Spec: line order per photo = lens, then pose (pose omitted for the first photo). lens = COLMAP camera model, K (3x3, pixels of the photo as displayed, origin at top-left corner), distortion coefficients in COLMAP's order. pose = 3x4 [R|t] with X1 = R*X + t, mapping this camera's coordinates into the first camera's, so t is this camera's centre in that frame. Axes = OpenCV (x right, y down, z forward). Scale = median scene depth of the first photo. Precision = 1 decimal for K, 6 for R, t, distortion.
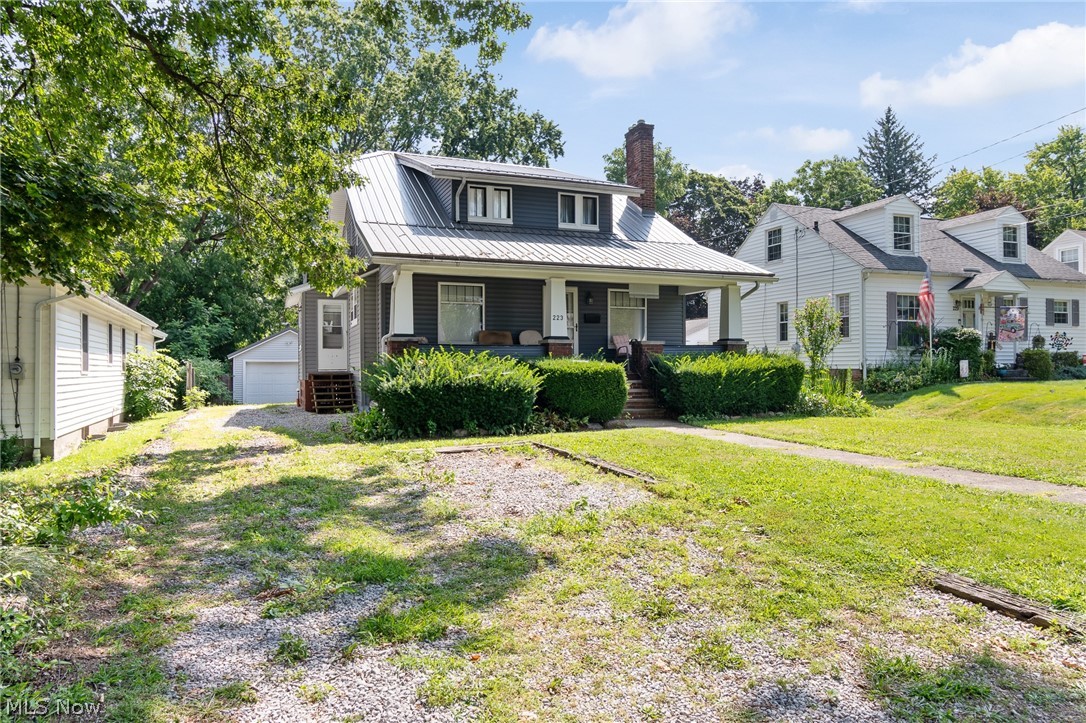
lens RADIAL K [[731.6, 0, 543.0], [0, 731.6, 361.5], [0, 0, 1]] dist [0.002521, -0.000432]
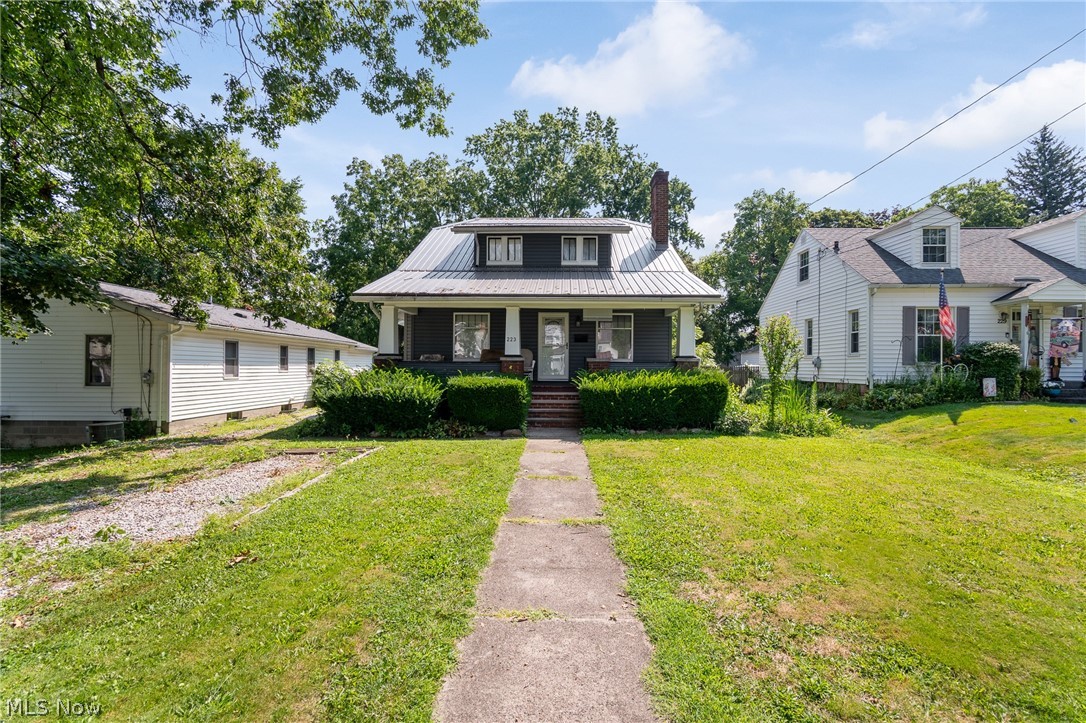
lens RADIAL K [[497.2, 0, 543.0], [0, 497.2, 361.5], [0, 0, 1]] dist [0.003443, 0.000034]
pose [[0.918674, 0.006532, -0.394963, 0.295512], [-0.007478, 0.999972, -0.000855, -0.017109], [0.394946, 0.003740, 0.918697, 0.197534]]
